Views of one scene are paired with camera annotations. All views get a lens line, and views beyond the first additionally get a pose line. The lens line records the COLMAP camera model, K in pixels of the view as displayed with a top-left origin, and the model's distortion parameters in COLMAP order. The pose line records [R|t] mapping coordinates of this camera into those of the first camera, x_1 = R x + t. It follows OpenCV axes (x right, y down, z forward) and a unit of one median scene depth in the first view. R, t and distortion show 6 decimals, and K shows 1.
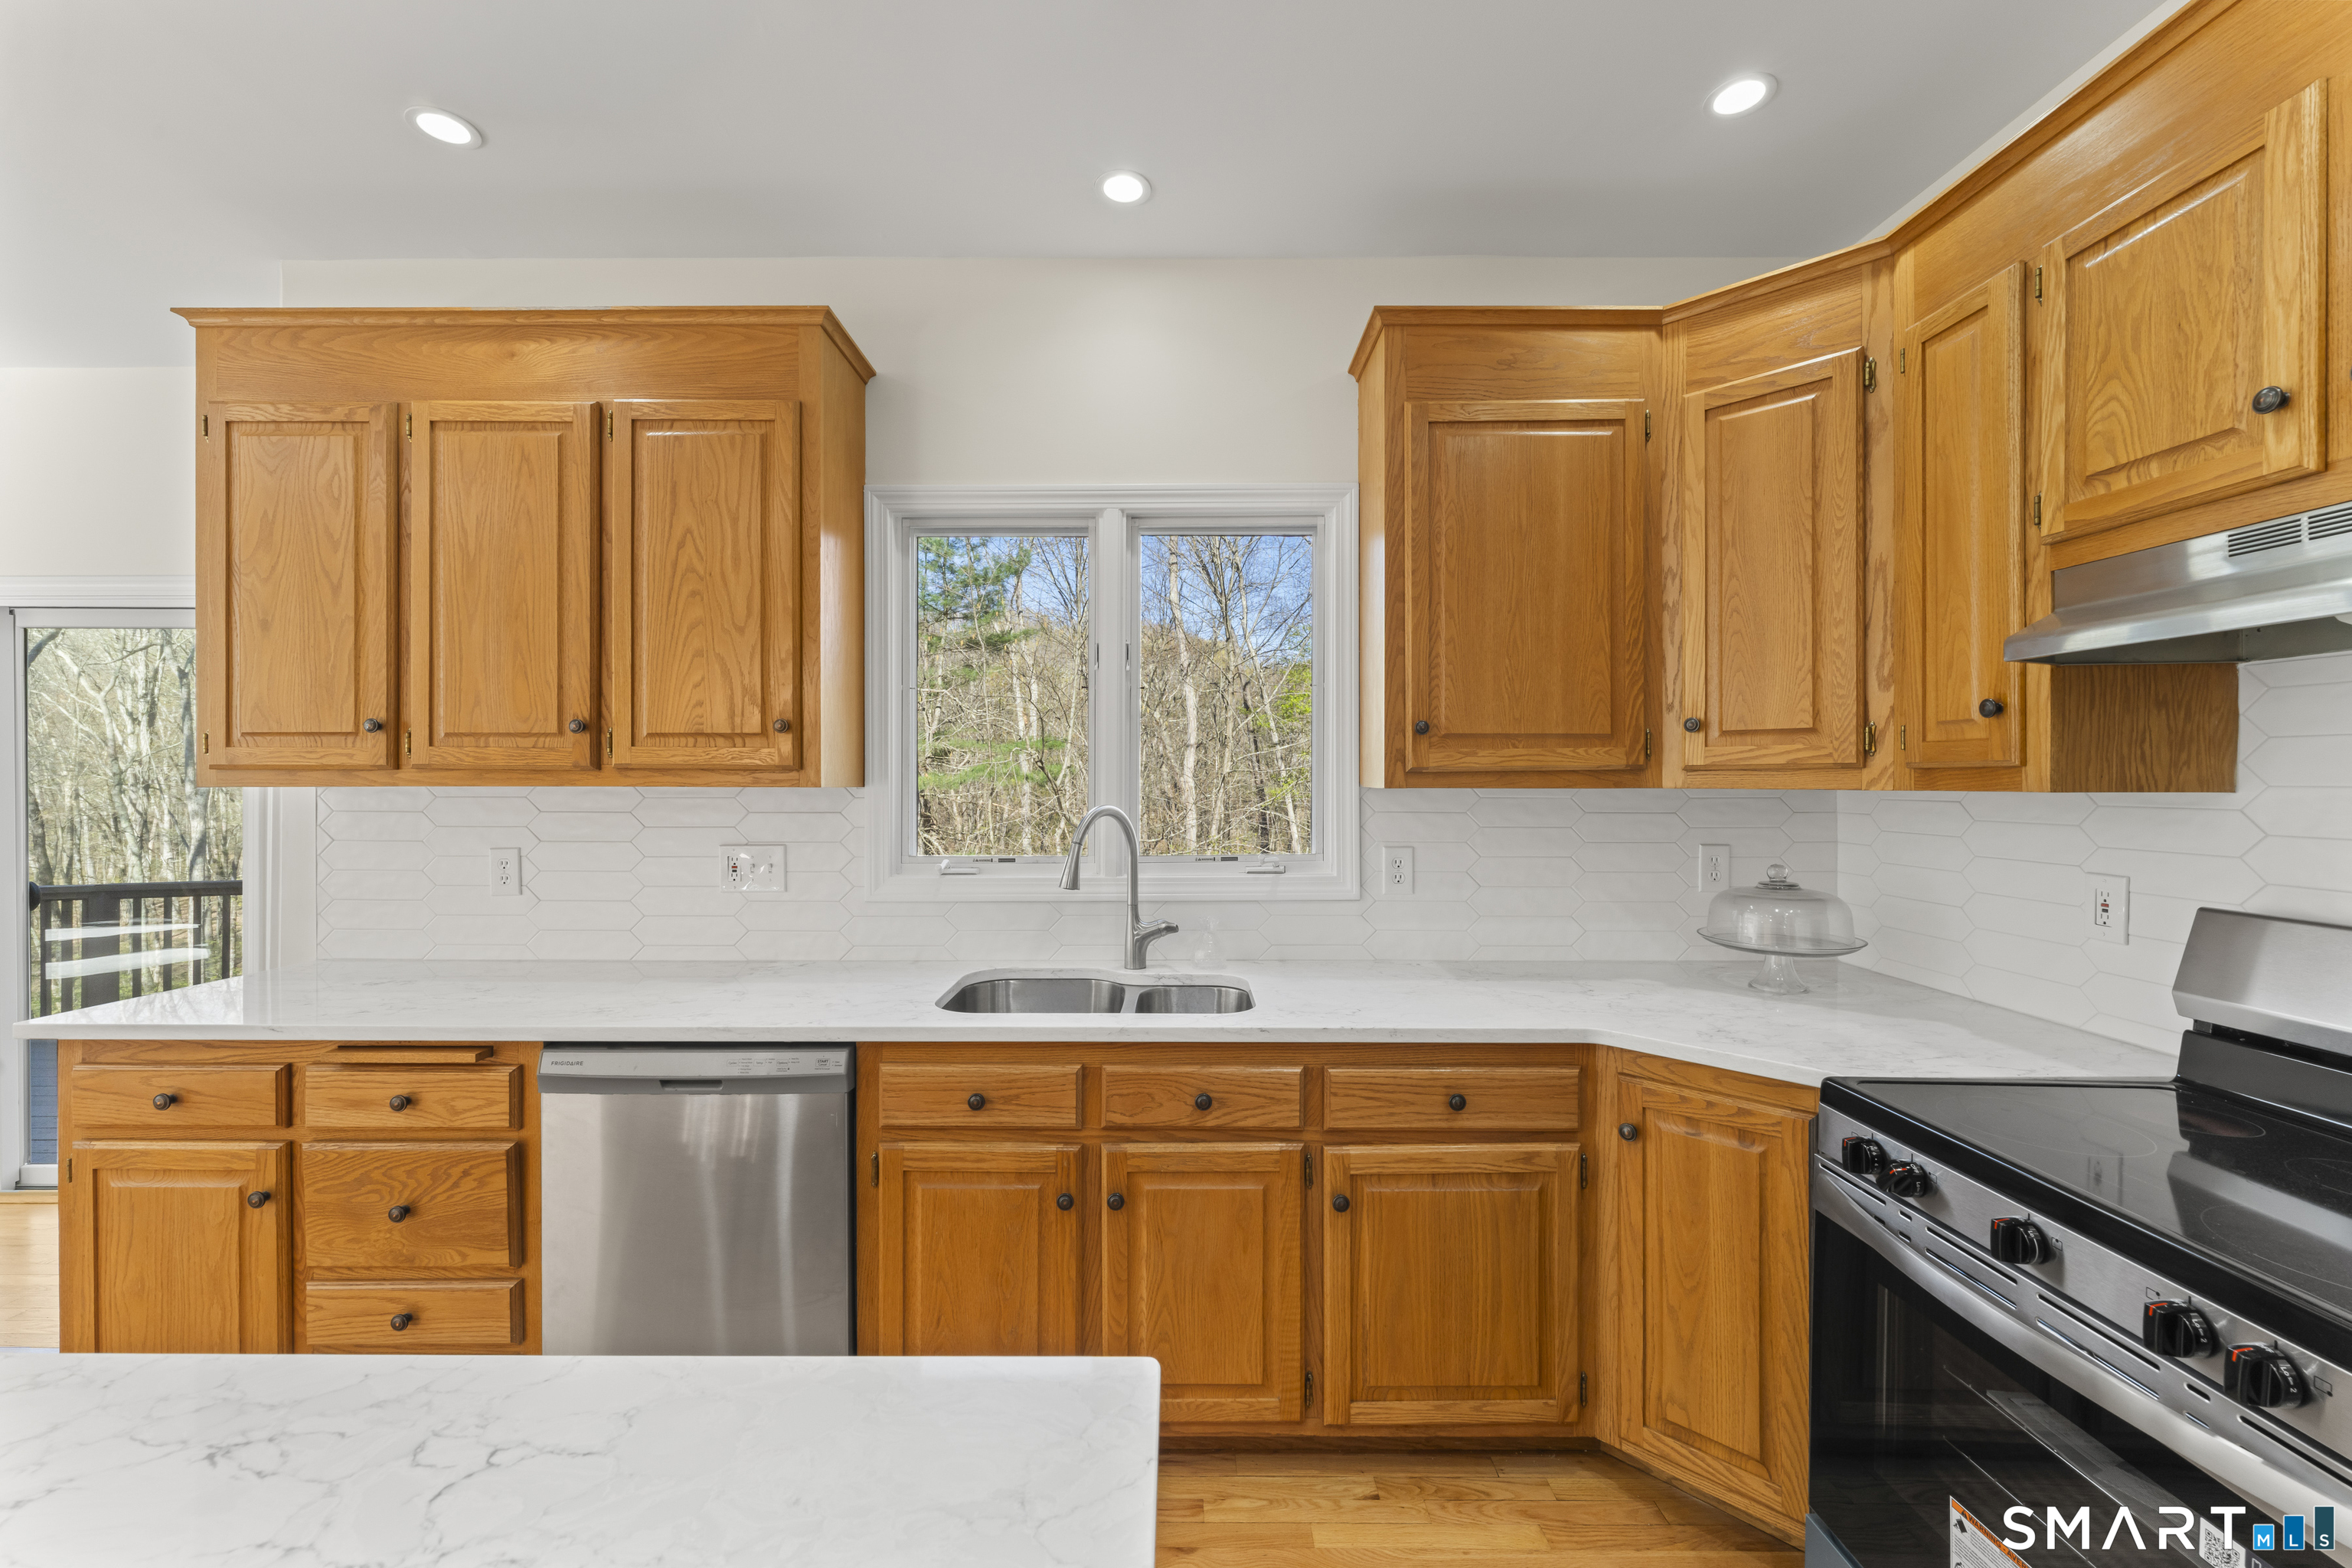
lens RADIAL K [[953.5, 0, 1175.1], [0, 953.5, 775.0], [0, 0, 1]] dist [-0.004245, -0.000555]
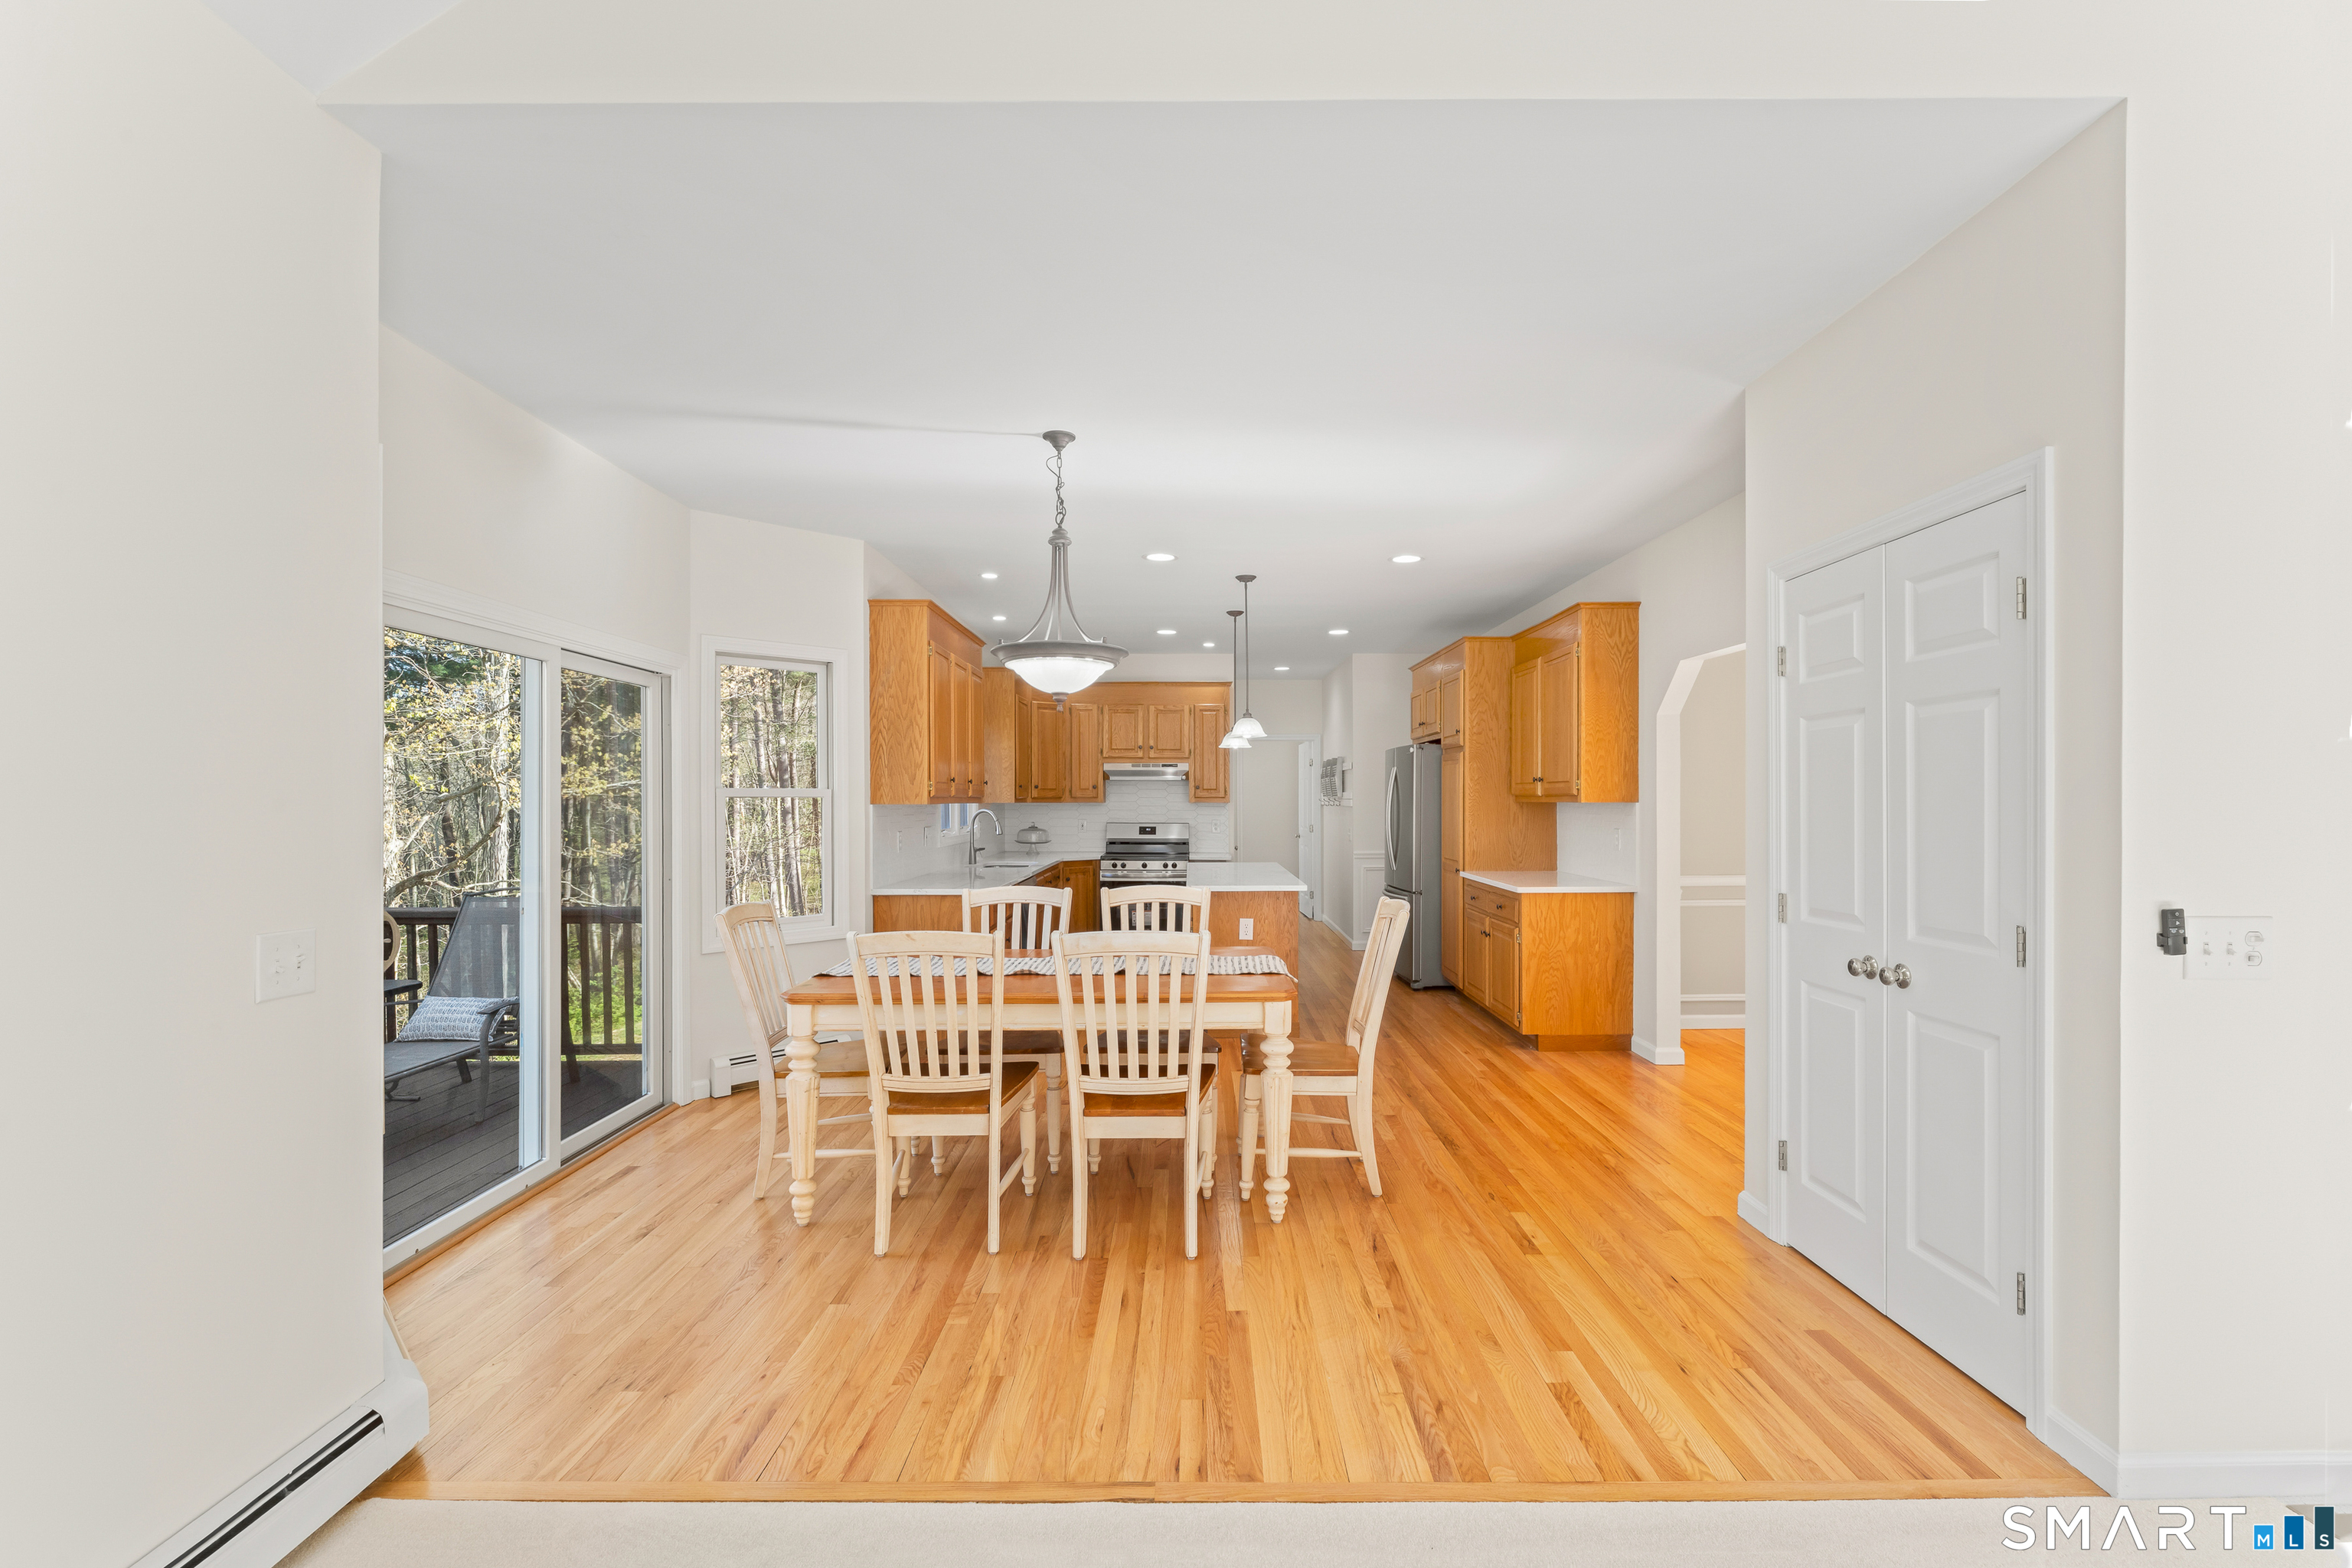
lens RADIAL K [[1007.9, 0, 1200.3], [0, 1007.9, 807.3], [0, 0, 1]] dist [0.008114, -0.000338]
pose [[-0.014910, -0.007803, 0.999858, -3.540633], [-0.009270, 0.999928, 0.007665, -0.004790], [-0.999846, -0.009154, -0.014981, 0.366805]]
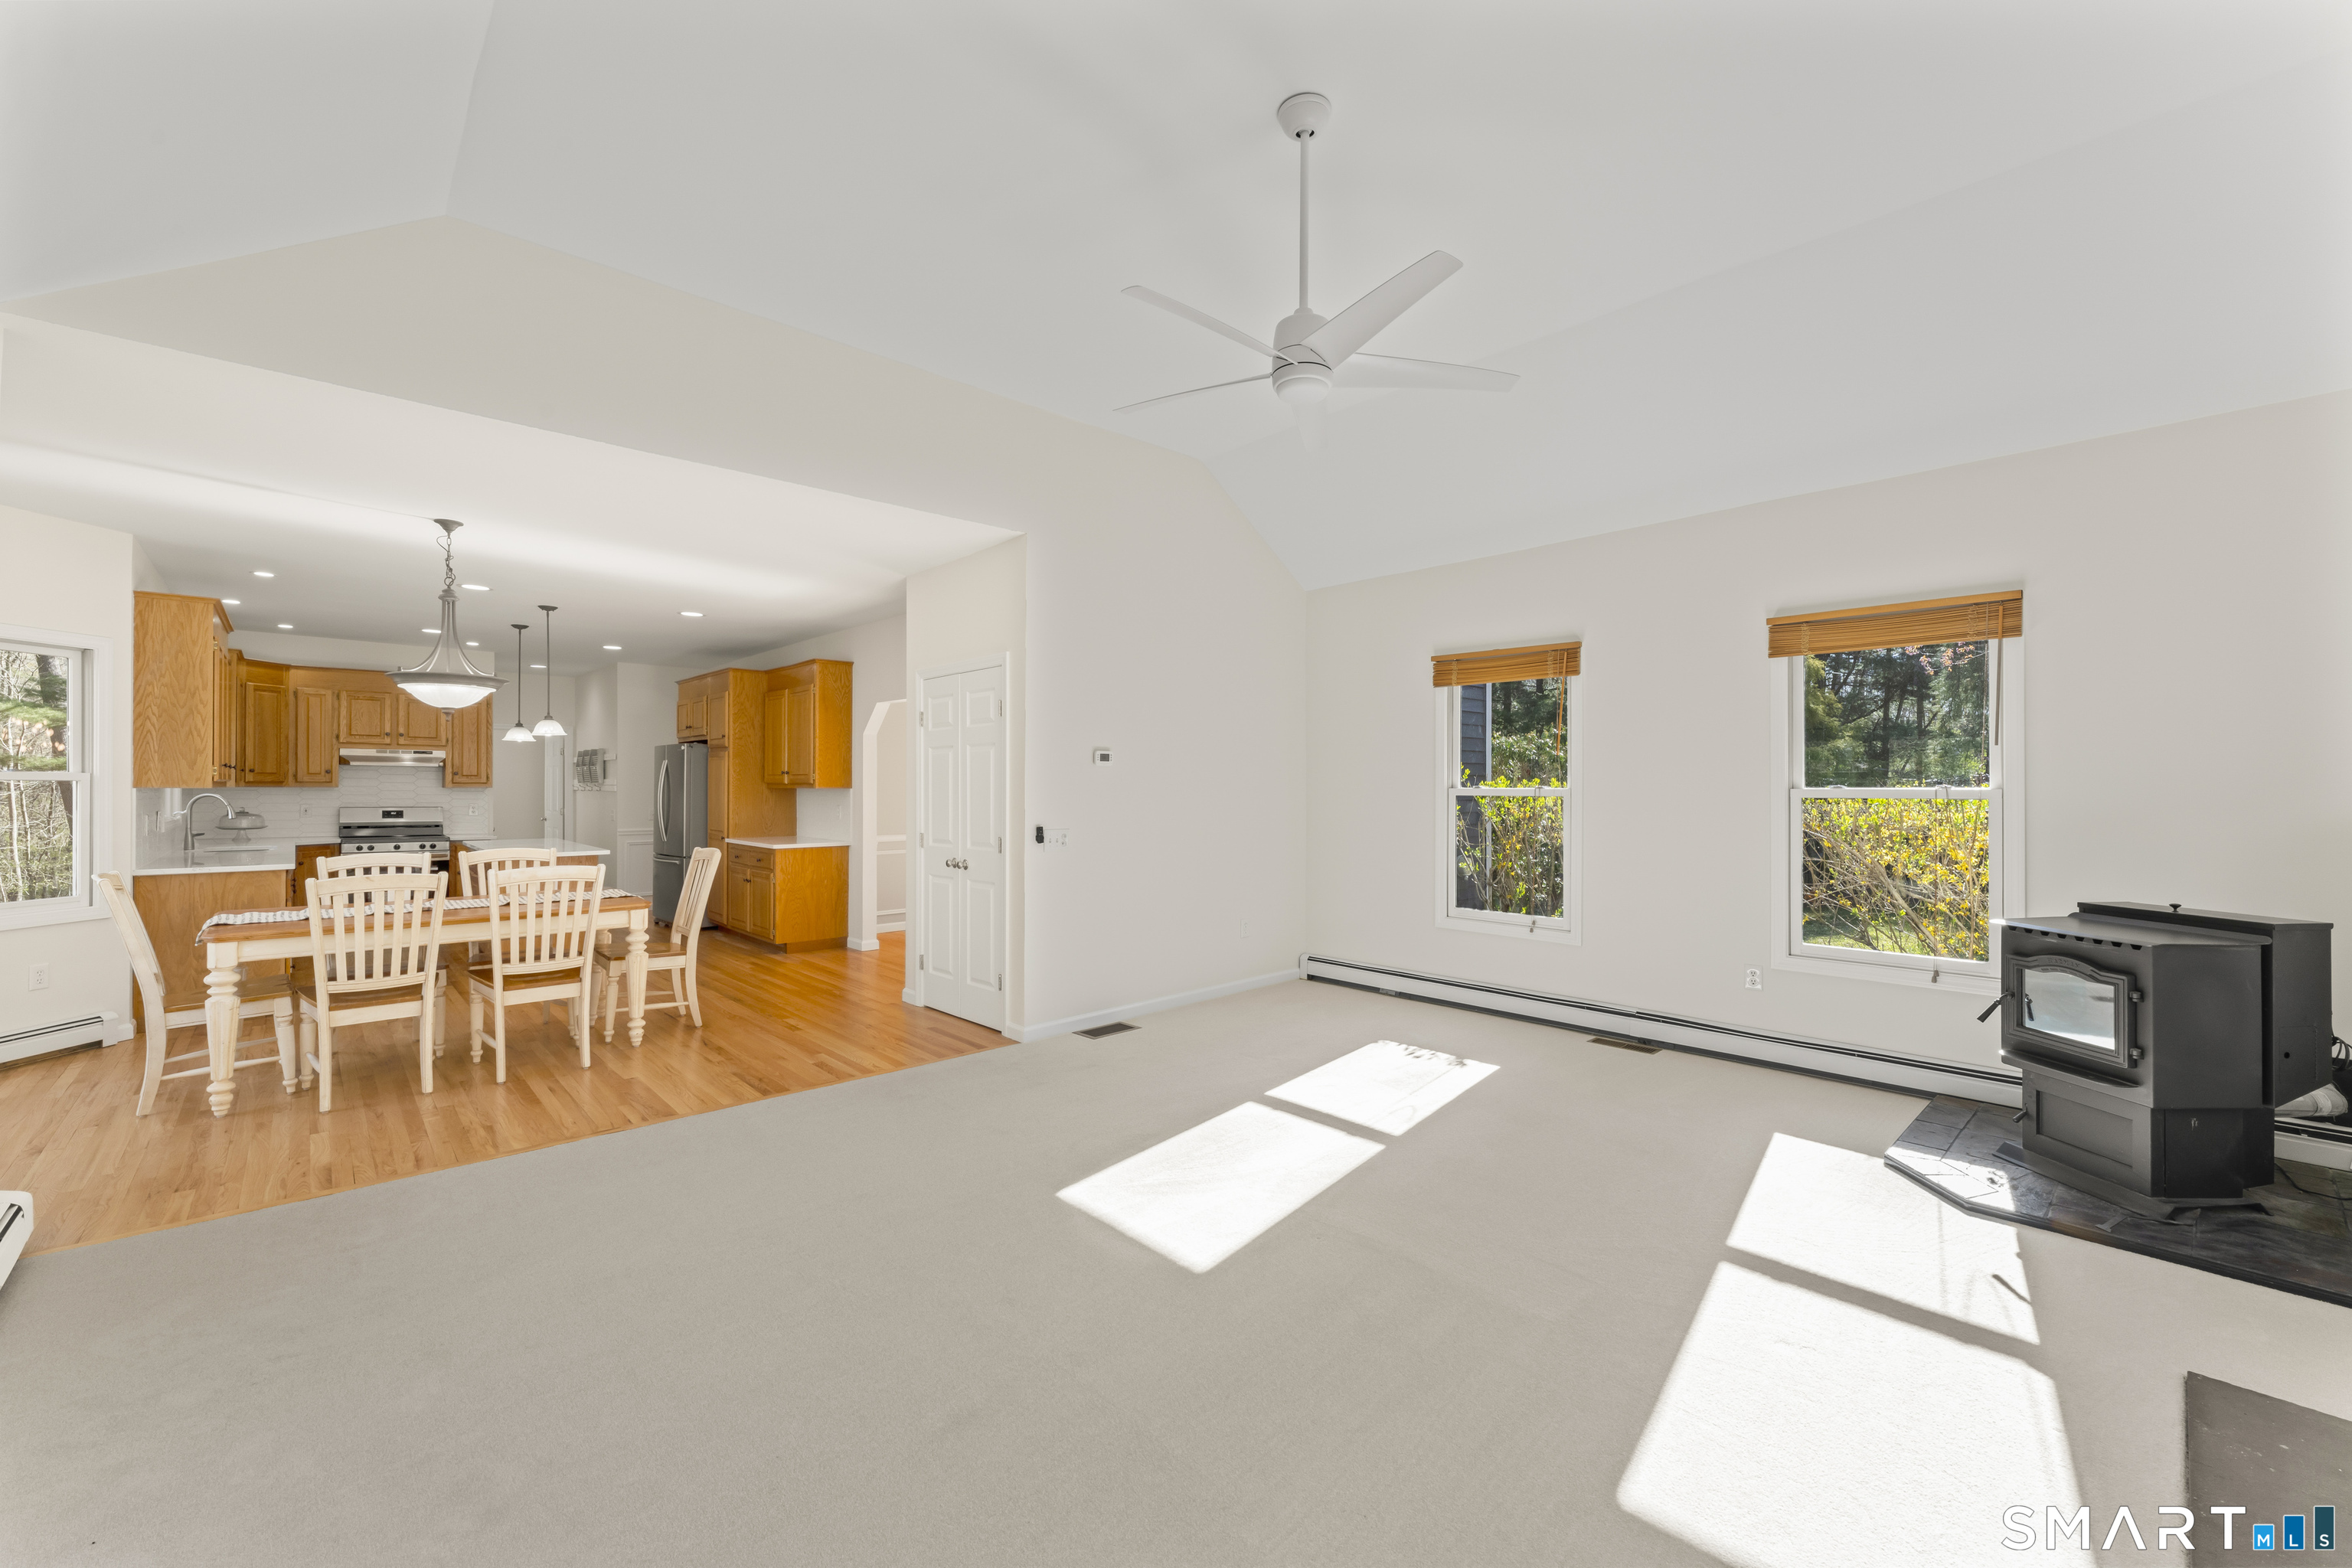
lens RADIAL K [[953.5, 0, 1183.4], [0, 953.5, 785.9], [0, 0, 1]] dist [-0.004245, -0.000555]
pose [[-0.690692, -0.001512, 0.723148, -4.685301], [-0.010950, 0.999905, -0.008368, 0.000103], [-0.723067, -0.013698, -0.690643, 0.898715]]
